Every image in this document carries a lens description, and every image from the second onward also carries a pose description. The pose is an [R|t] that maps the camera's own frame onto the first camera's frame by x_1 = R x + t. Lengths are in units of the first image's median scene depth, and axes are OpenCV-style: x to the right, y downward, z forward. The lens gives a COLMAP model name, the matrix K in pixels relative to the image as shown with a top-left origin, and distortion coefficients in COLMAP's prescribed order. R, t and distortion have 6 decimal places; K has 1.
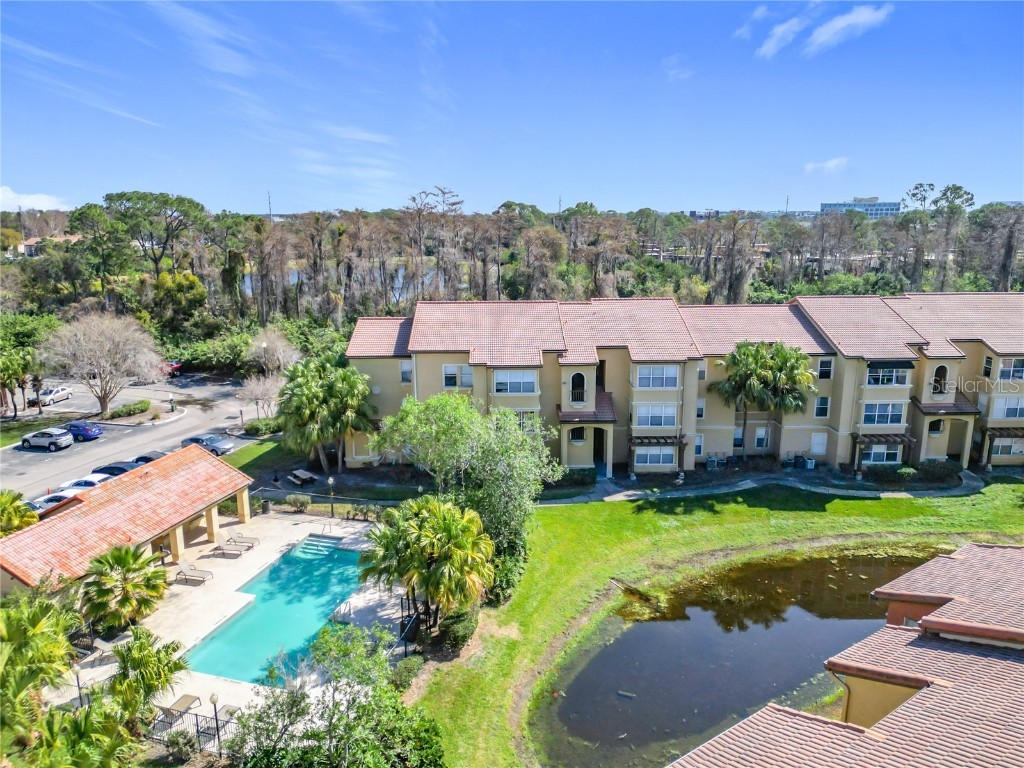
lens RADIAL K [[728.2, 0, 512.0], [0, 728.2, 384.0], [0, 0, 1]] dist [0.055670, -0.076946]
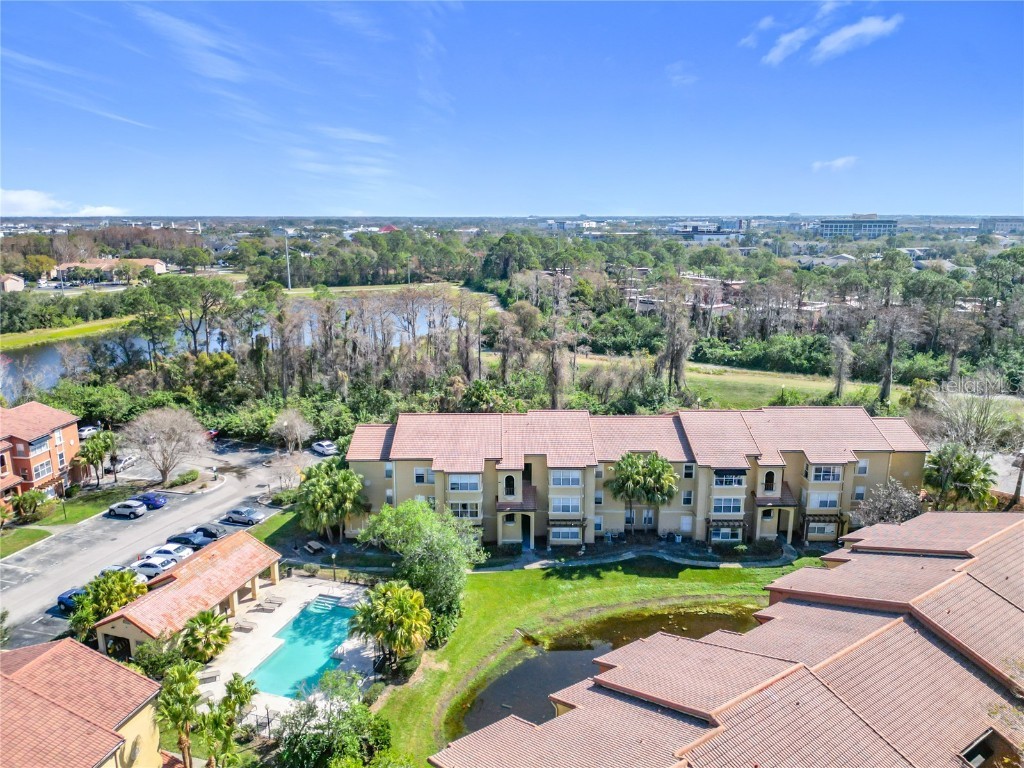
lens RADIAL K [[728.2, 0, 512.0], [0, 728.2, 384.0], [0, 0, 1]] dist [0.055670, -0.076946]
pose [[0.999863, 0.007827, -0.014555, 0.117748], [-0.007840, 0.999969, -0.000865, -0.196688], [0.014548, 0.000979, 0.999894, -0.426821]]
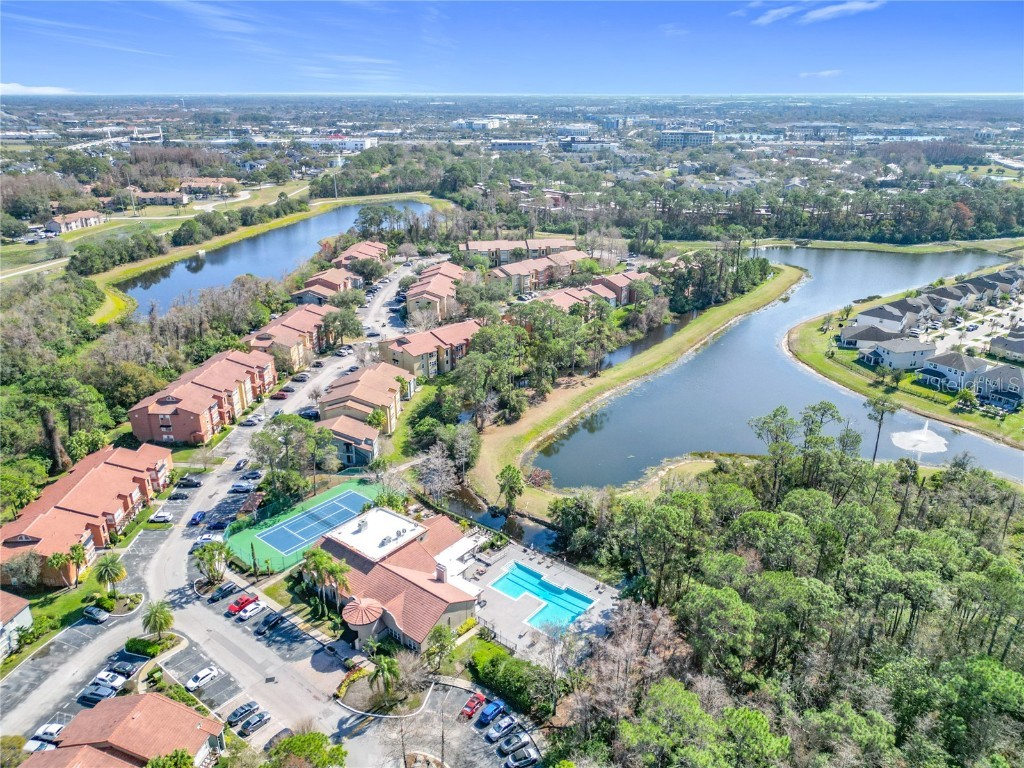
lens RADIAL K [[732.7, 0, 512.0], [0, 732.7, 384.0], [0, 0, 1]] dist [0.052138, -0.084381]
pose [[0.993264, -0.036194, 0.110077, -0.582764], [0.019226, 0.988275, 0.151468, 0.187876], [-0.114269, -0.148332, 0.982314, -6.519418]]
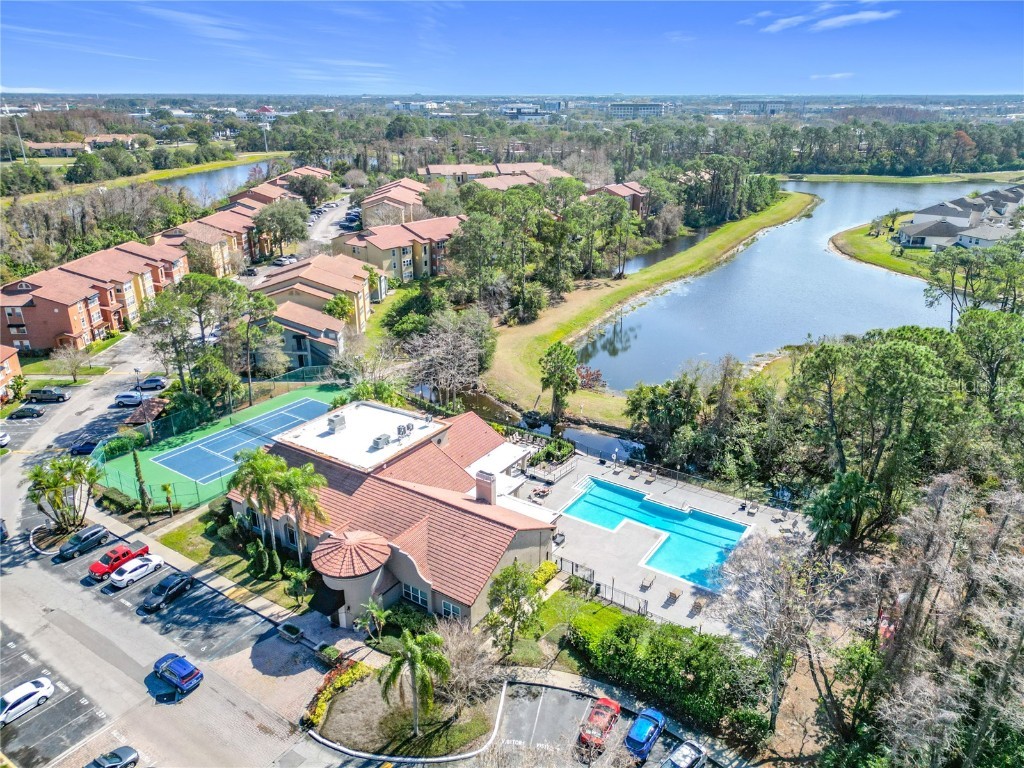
lens RADIAL K [[731.5, 0, 512.0], [0, 731.5, 384.0], [0, 0, 1]] dist [0.059454, -0.076281]
pose [[0.979501, -0.066693, 0.190081, -0.778081], [0.037951, 0.987802, 0.151021, 0.809045], [-0.197834, -0.140712, 0.970083, -5.441706]]
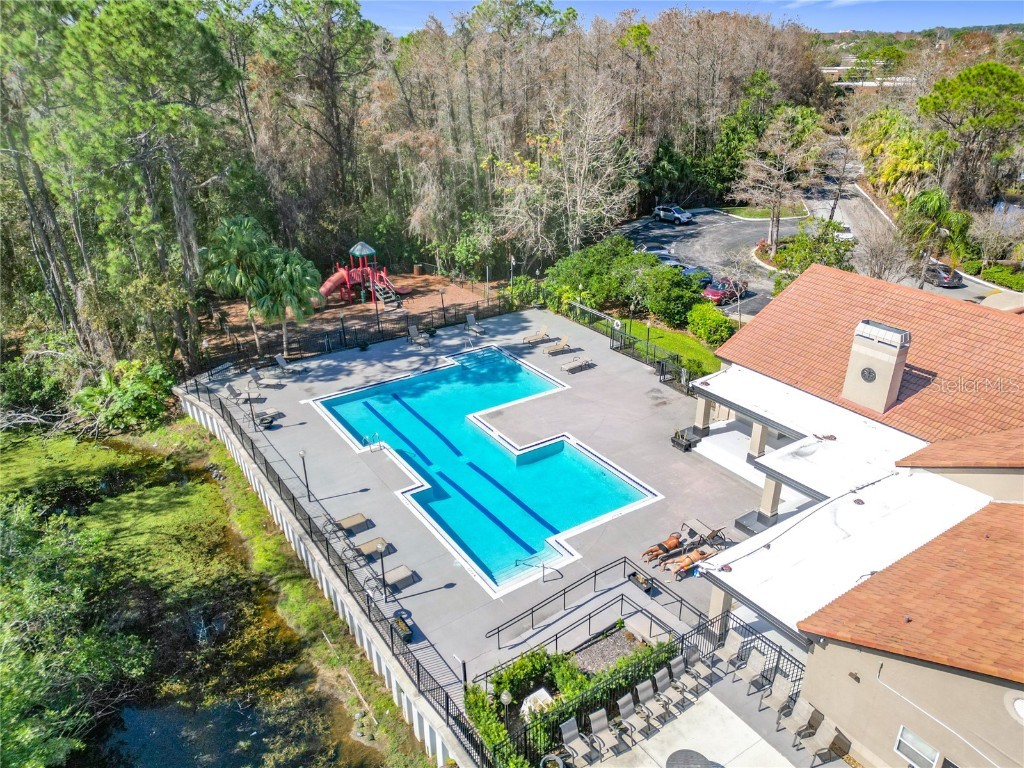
lens RADIAL K [[736.0, 0, 512.0], [0, 736.0, 384.0], [0, 0, 1]] dist [0.117537, -0.089189]
pose [[-0.982630, -0.058771, 0.176021, -0.386069], [0.061020, 0.793452, 0.605566, 0.843595], [-0.175254, 0.605788, -0.776084, -3.510688]]
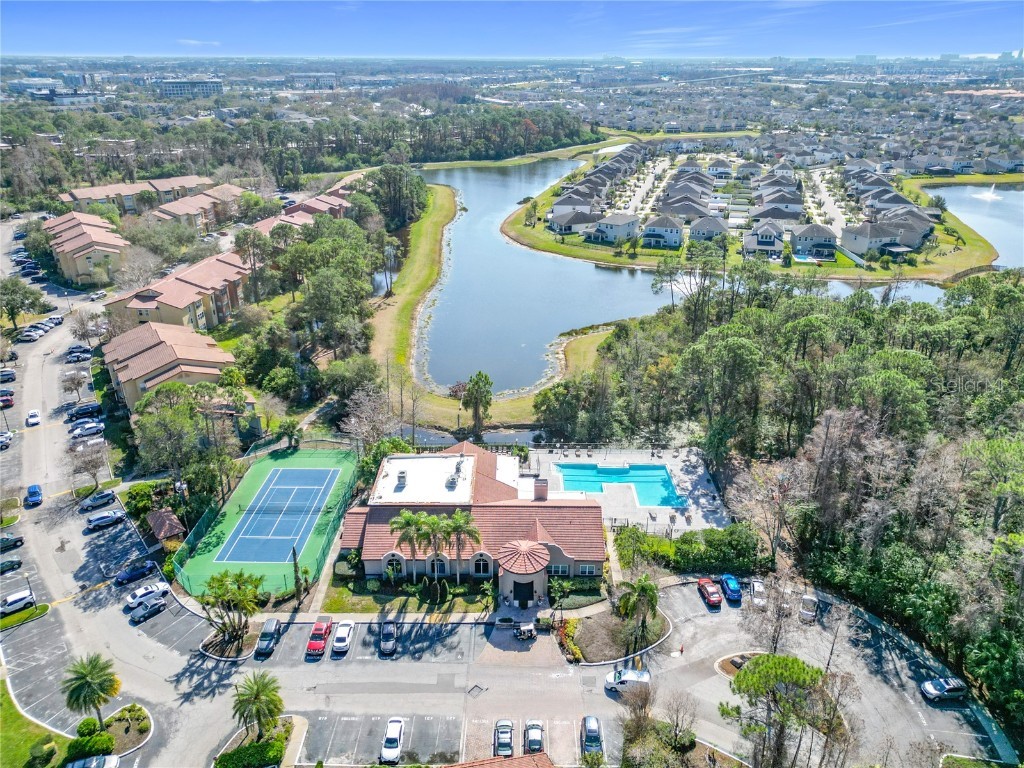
lens RADIAL K [[728.2, 0, 512.0], [0, 728.2, 384.0], [0, 0, 1]] dist [0.055670, -0.076946]
pose [[0.705037, -0.281362, 0.650967, -1.884293], [0.151677, 0.956514, 0.249150, 0.414161], [-0.692760, -0.076923, 0.717054, -5.461219]]
